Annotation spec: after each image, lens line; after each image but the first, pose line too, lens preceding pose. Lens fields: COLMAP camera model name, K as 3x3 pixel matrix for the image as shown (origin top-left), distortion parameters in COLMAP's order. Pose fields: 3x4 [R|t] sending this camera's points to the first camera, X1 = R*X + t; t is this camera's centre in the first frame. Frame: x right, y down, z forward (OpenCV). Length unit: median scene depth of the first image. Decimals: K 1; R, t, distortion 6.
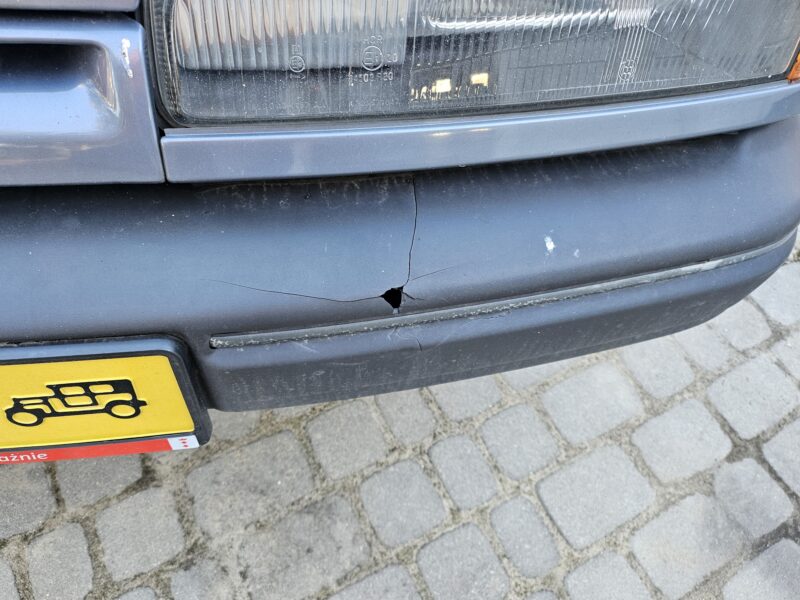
lens RADIAL K [[576.7, 0, 400.0], [0, 576.7, 315.8], [0, 0, 1]] dist [0.035543, -0.062306]
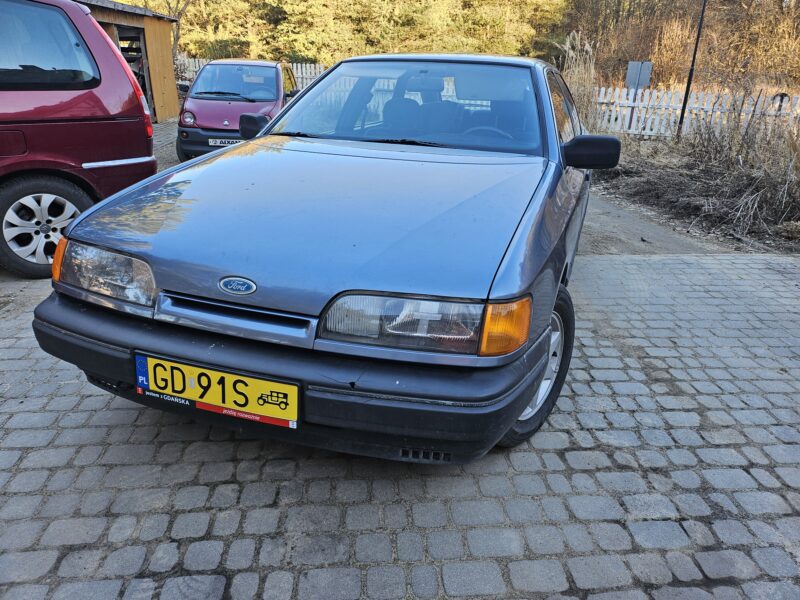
lens RADIAL K [[576.7, 0, 400.0], [0, 576.7, 315.8], [0, 0, 1]] dist [0.035543, -0.062306]
pose [[0.911428, 0.102694, -0.398437, 0.870357], [-0.310207, 0.807676, -0.501430, 0.704779], [0.270314, 0.580615, 0.767995, -1.061765]]
